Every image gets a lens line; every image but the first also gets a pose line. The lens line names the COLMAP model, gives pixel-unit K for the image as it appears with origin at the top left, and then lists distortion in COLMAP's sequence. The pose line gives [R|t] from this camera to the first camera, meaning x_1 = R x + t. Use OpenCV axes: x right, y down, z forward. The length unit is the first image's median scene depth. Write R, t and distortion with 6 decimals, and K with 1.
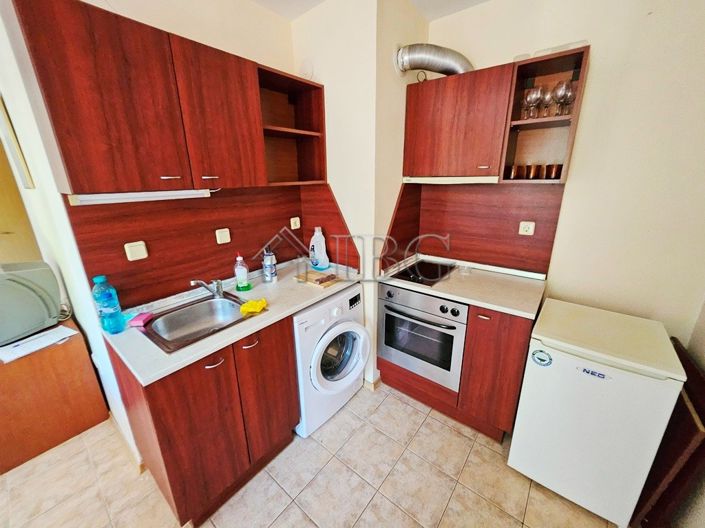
lens RADIAL K [[278.7, 0, 350.2], [0, 278.7, 261.6], [0, 0, 1]] dist [-0.004314, 0.001241]
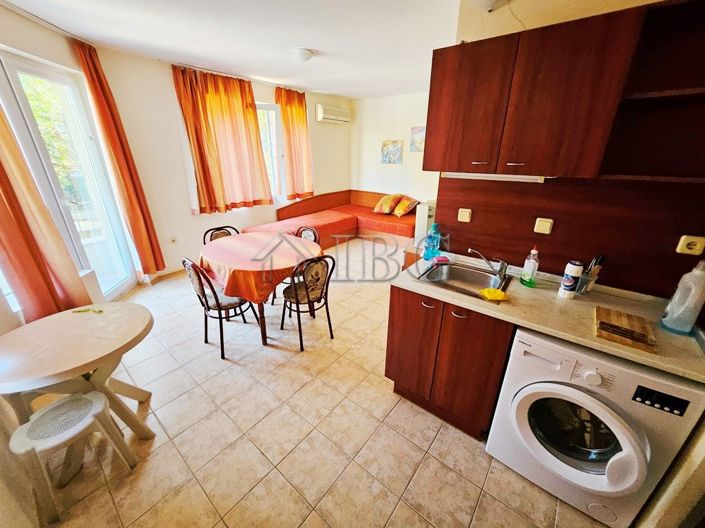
lens RADIAL K [[278.7, 0, 351.0], [0, 278.7, 263.3], [0, 0, 1]] dist [-0.004314, 0.001241]
pose [[-0.003348, 0.384127, -0.923274, 0.526506], [-0.292205, 0.882607, 0.368267, -0.153508], [0.956350, 0.271019, 0.109289, 0.340268]]
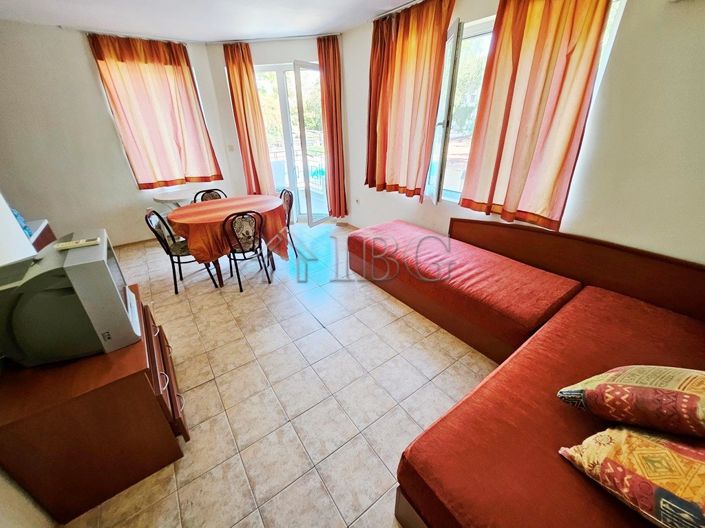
lens RADIAL K [[278.7, 0, 344.1], [0, 278.7, 262.5], [0, 0, 1]] dist [-0.004314, 0.001241]
pose [[-0.957341, -0.094421, 0.273097, -2.535128], [0.123595, 0.720487, 0.682365, -0.451746], [-0.261193, 0.687010, -0.678082, 1.425967]]
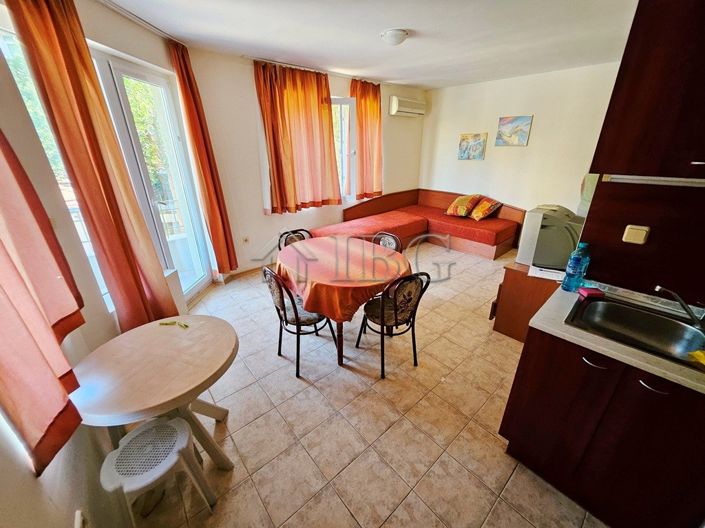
lens RADIAL K [[278.7, 0, 348.8], [0, 278.7, 264.0], [0, 0, 1]] dist [-0.004314, 0.001241]
pose [[-0.185619, 0.393208, -0.900518, 0.311791], [-0.269161, 0.861046, 0.431454, -0.089402], [0.945039, 0.322470, -0.053990, 0.113018]]
